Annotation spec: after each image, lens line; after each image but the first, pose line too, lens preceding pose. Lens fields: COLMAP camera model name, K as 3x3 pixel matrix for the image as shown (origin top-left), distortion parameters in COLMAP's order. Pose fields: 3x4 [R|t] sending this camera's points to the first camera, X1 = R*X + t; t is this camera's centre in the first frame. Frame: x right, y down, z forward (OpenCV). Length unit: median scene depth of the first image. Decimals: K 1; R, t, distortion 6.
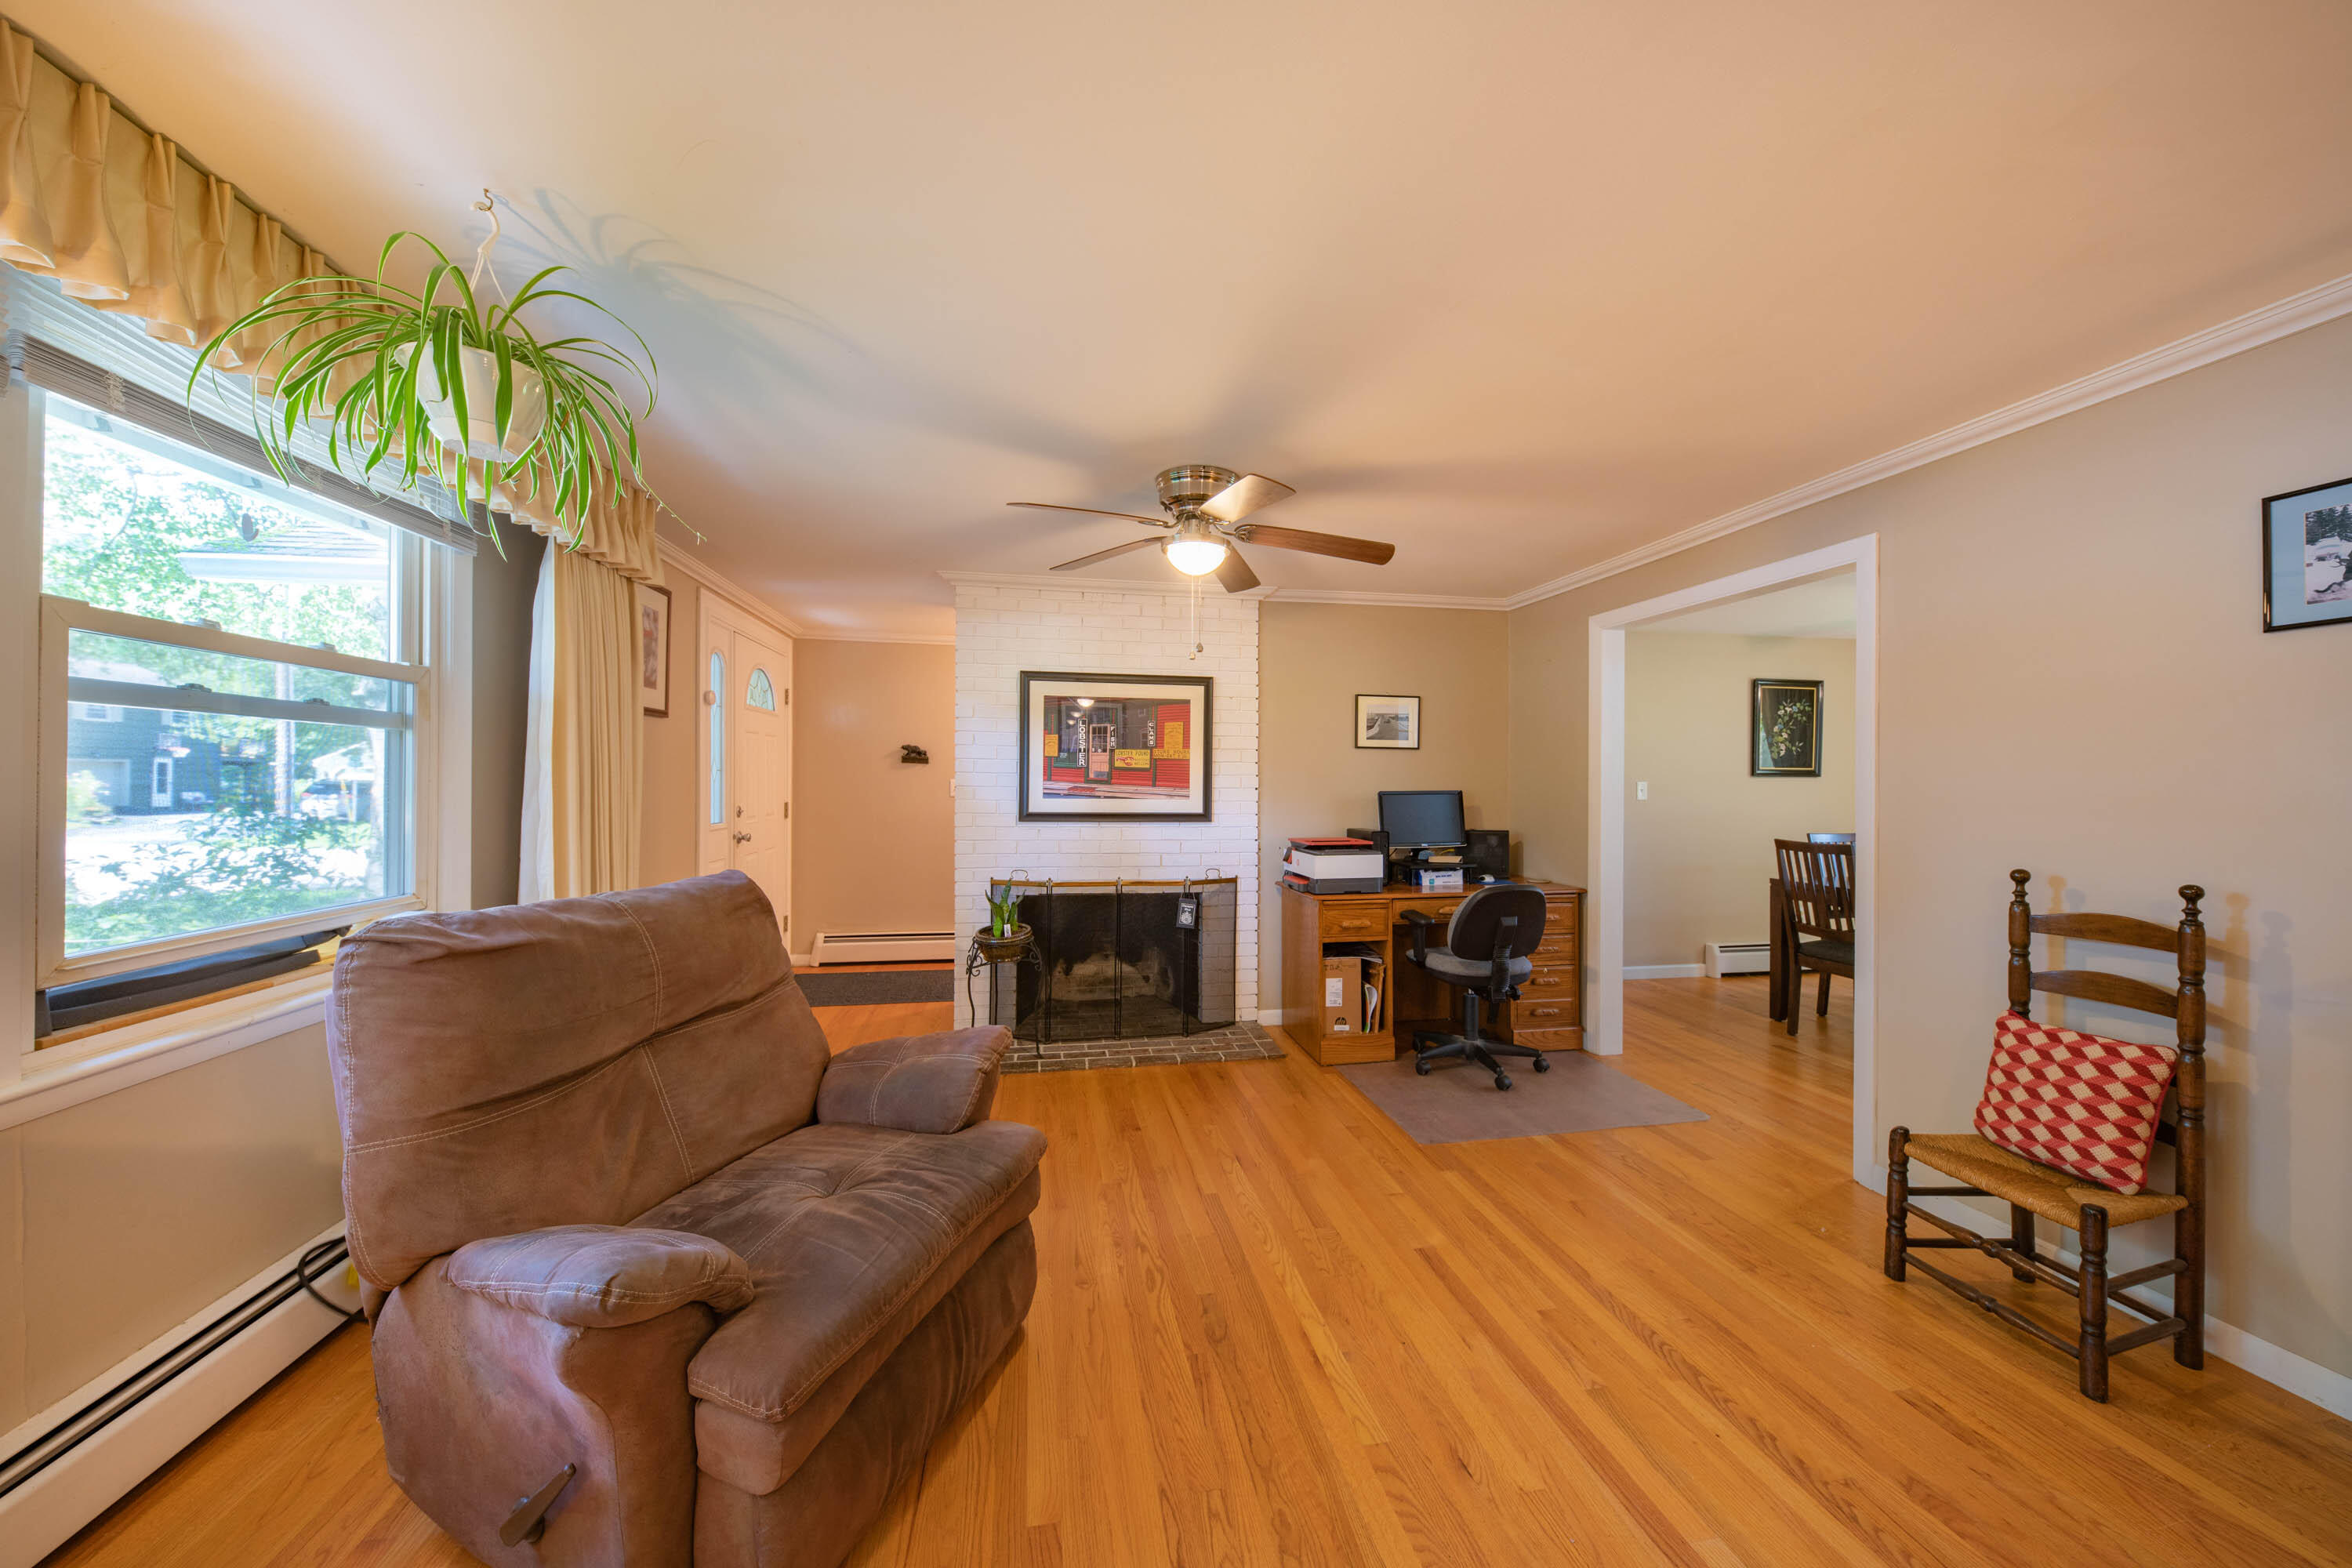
lens RADIAL K [[815.2, 0, 1174.4], [0, 815.2, 784.0], [0, 0, 1]] dist [-0.000516, -0.000031]
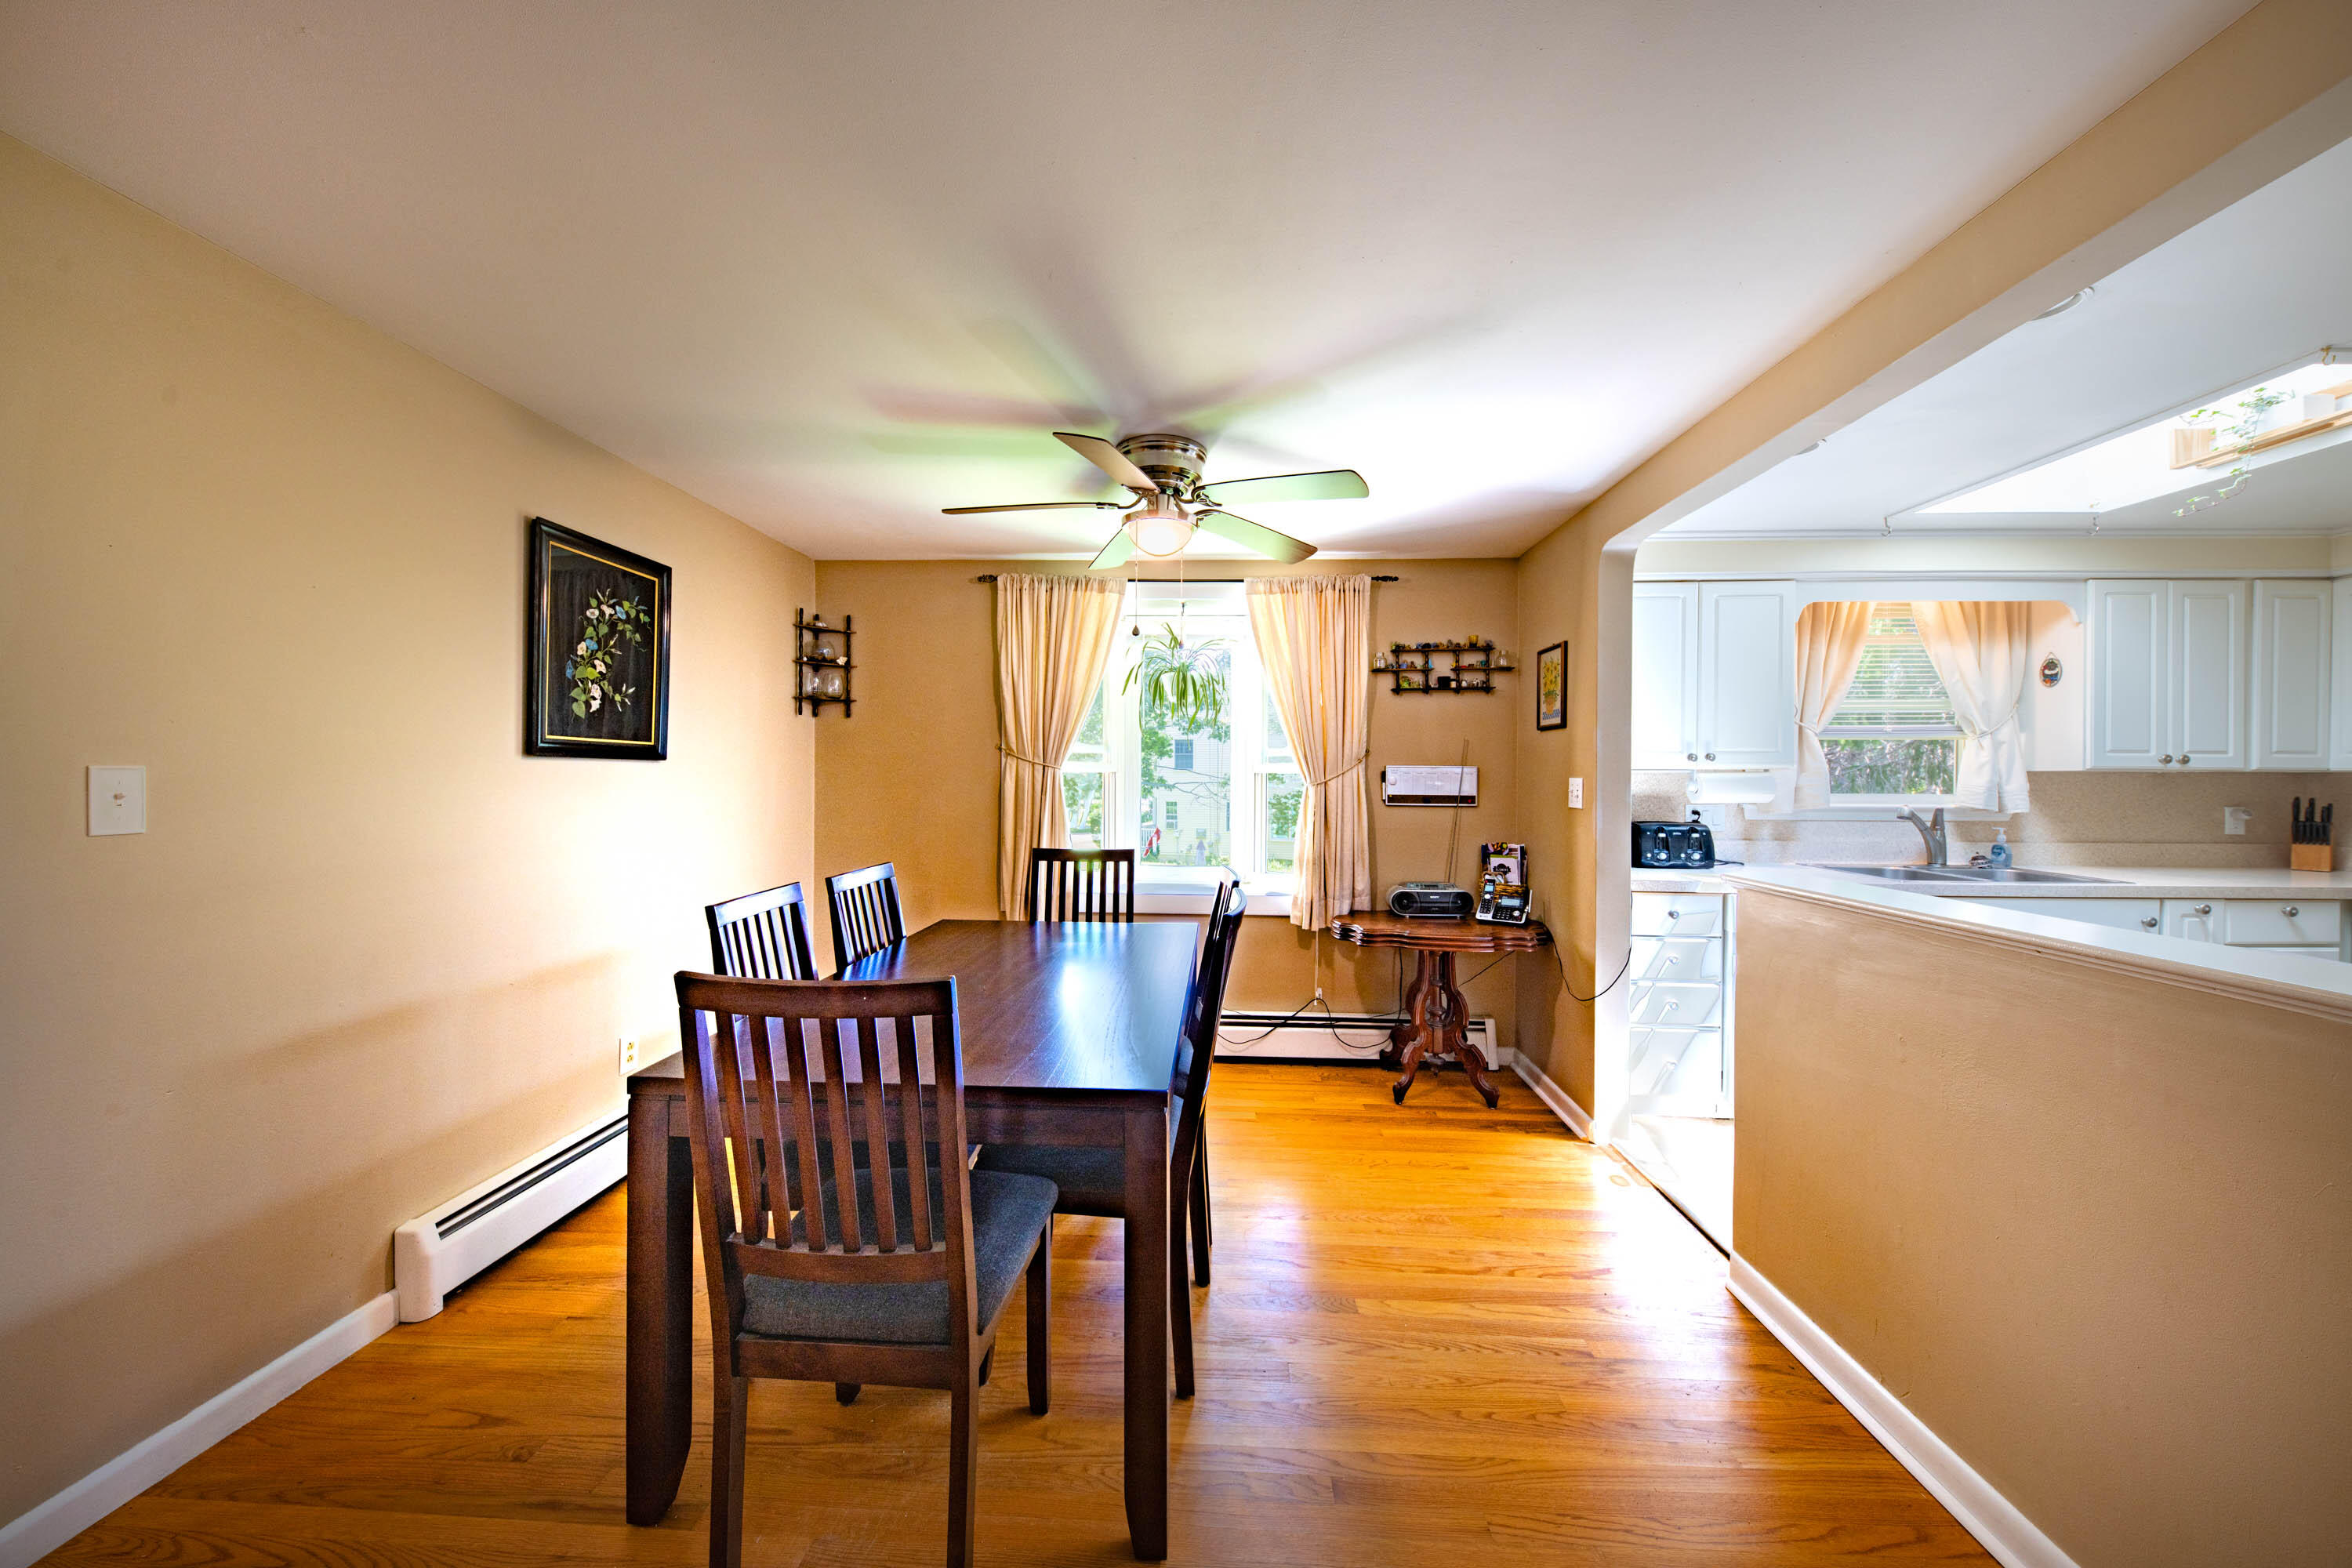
lens RADIAL K [[815.2, 0, 1176.8], [0, 815.2, 777.3], [0, 0, 1]] dist [-0.000516, -0.000031]
pose [[0.229662, -0.001924, 0.973269, 0.384336], [-0.005986, 0.999976, 0.003389, -0.001881], [-0.973252, -0.006605, 0.229645, 0.587259]]
